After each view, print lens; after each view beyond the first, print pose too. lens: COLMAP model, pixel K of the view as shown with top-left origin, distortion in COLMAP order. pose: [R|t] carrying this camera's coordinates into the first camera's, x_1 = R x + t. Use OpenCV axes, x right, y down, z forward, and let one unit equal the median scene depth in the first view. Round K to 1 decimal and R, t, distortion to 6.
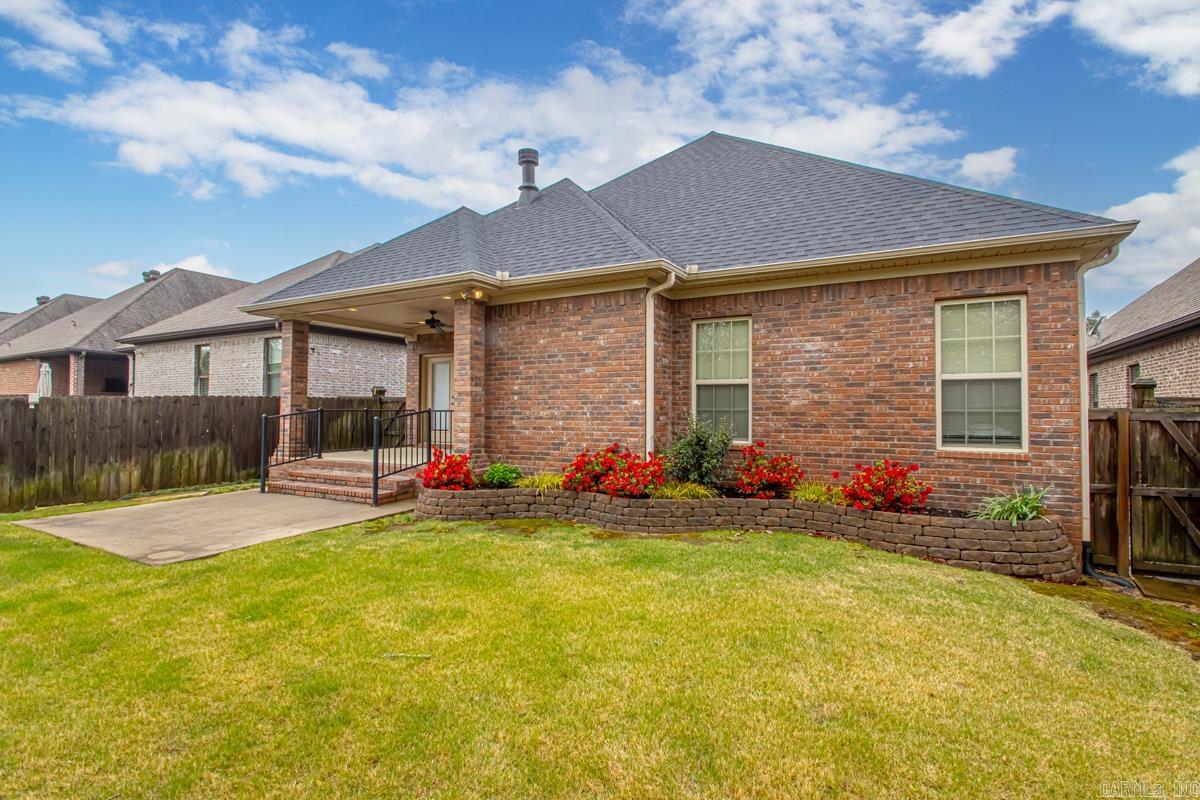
lens RADIAL K [[565.3, 0, 609.6], [0, 565.3, 400.1], [0, 0, 1]] dist [0.022797, -0.017708]
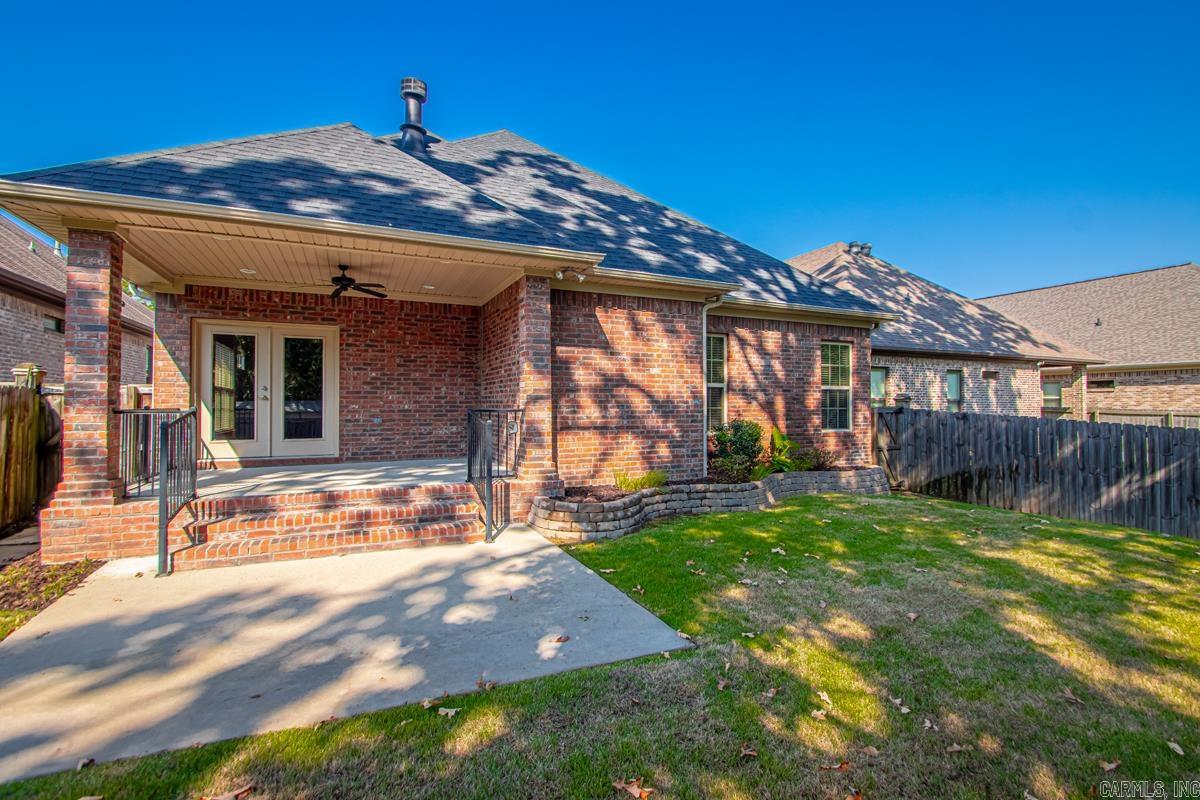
lens RADIAL K [[565.3, 0, 604.9], [0, 565.3, 400.4], [0, 0, 1]] dist [0.022797, -0.017708]
pose [[0.590944, 0.004151, 0.806702, -0.923243], [-0.016074, 0.999849, 0.006630, -0.003507], [-0.806553, -0.016885, 0.590921, 0.448986]]
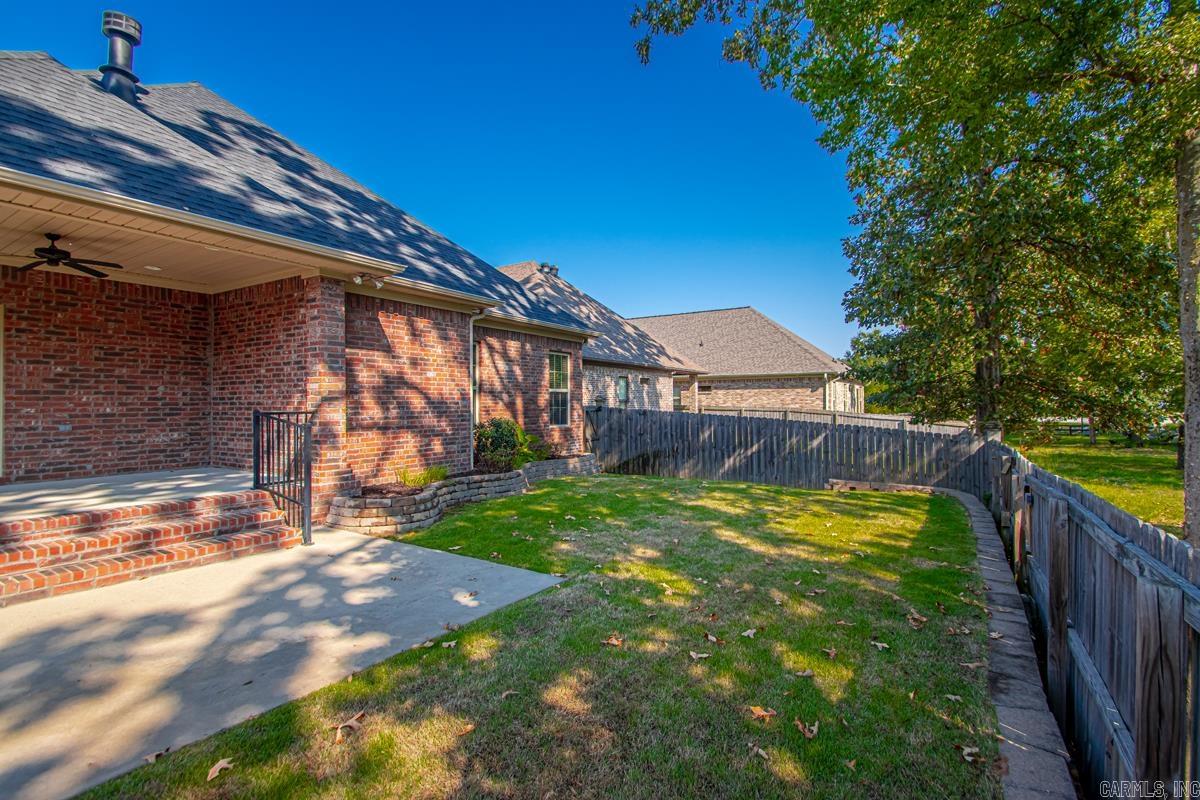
lens RADIAL K [[565.3, 0, 611.0], [0, 565.3, 401.7], [0, 0, 1]] dist [0.022797, -0.017708]
pose [[0.049643, 0.000510, 0.998767, -1.135375], [-0.016183, 0.999869, 0.000294, -0.003878], [-0.998636, -0.016178, 0.049645, 0.576194]]
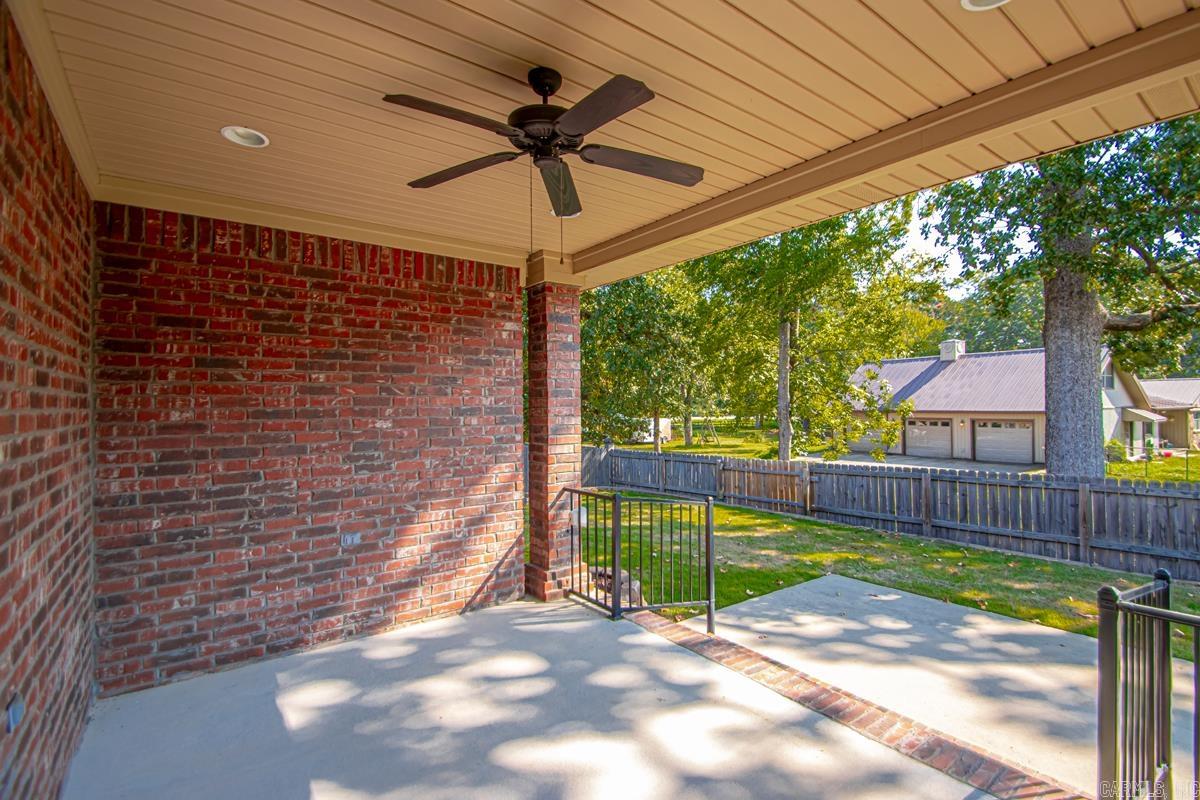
lens RADIAL K [[565.3, 0, 614.1], [0, 565.3, 404.2], [0, 0, 1]] dist [0.022797, -0.017708]
pose [[-0.923196, 0.006073, 0.384282, -0.549866], [-0.002525, 0.999758, -0.021867, -0.053869], [-0.384321, -0.021158, -0.922957, 1.599081]]
